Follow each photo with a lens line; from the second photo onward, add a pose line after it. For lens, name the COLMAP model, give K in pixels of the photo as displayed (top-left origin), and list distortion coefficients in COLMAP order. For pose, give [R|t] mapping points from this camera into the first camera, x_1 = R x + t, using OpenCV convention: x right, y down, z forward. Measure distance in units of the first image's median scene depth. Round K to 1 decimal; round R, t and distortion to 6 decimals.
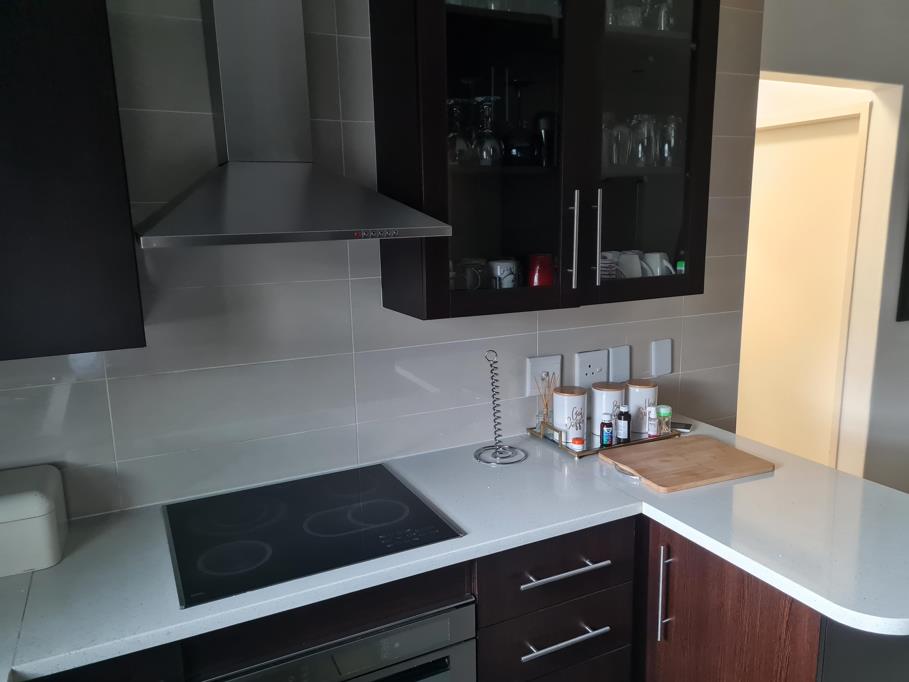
lens RADIAL K [[668.9, 0, 454.5], [0, 668.9, 341.0], [0, 0, 1]] dist [0.002673, 0.001058]
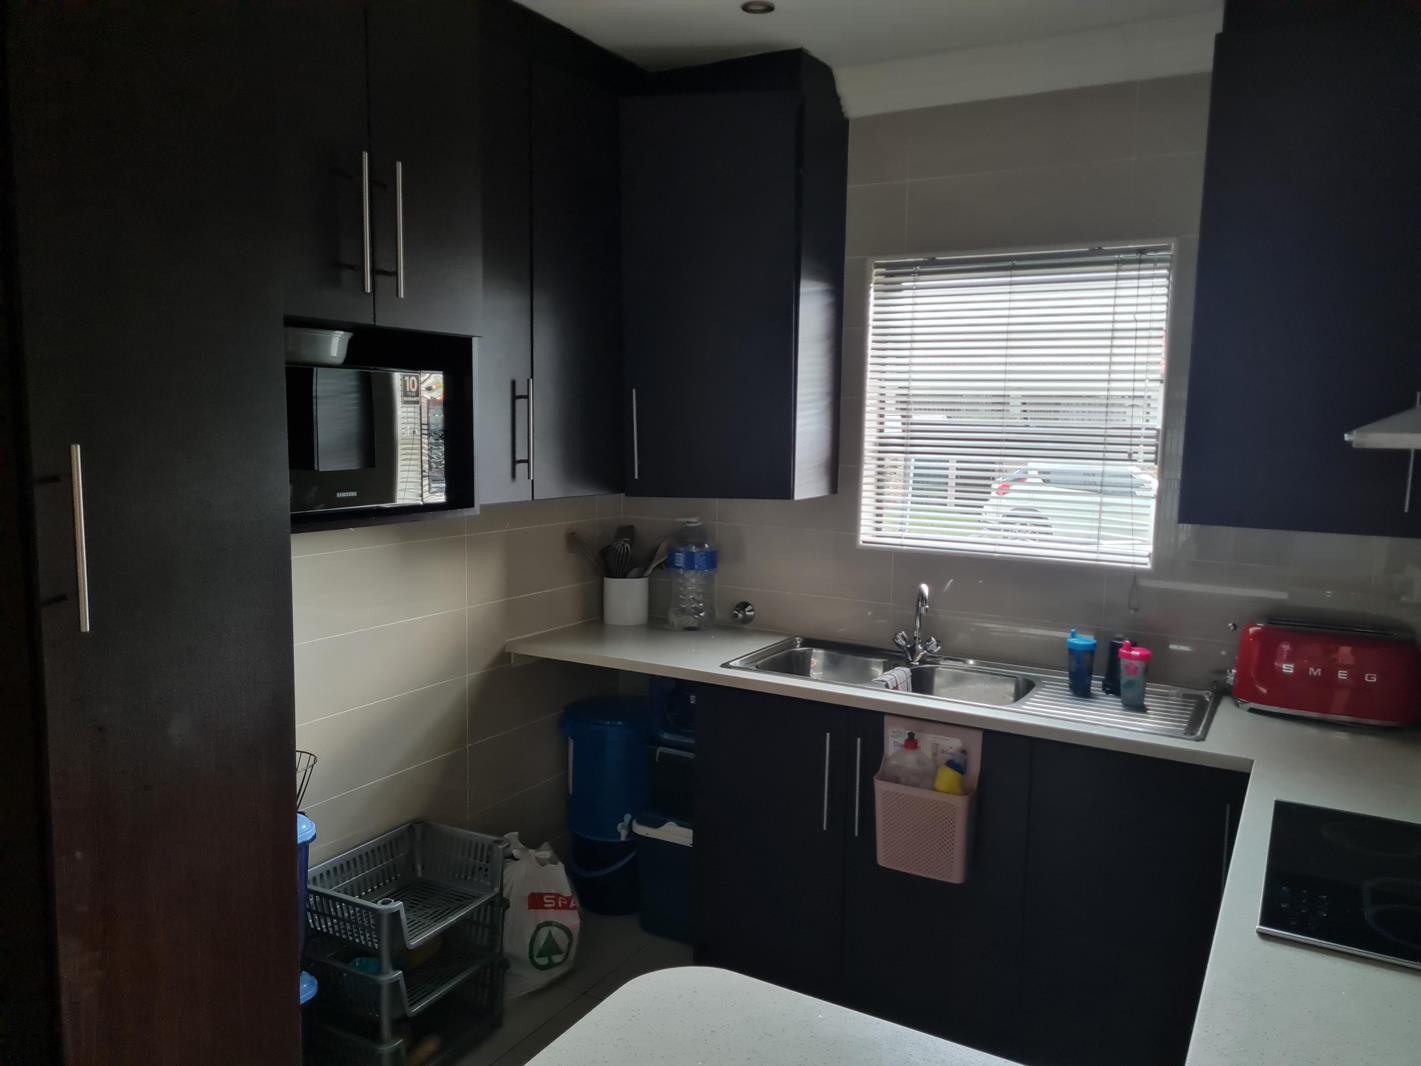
lens RADIAL K [[1045.7, 0, 710.5], [0, 1045.7, 533.0], [0, 0, 1]] dist [0.002673, 0.001058]
pose [[-0.837057, 0.070858, -0.542507, 0.737119], [-0.098655, 0.955776, 0.277056, -0.224329], [0.538147, 0.285433, -0.793049, 1.121102]]
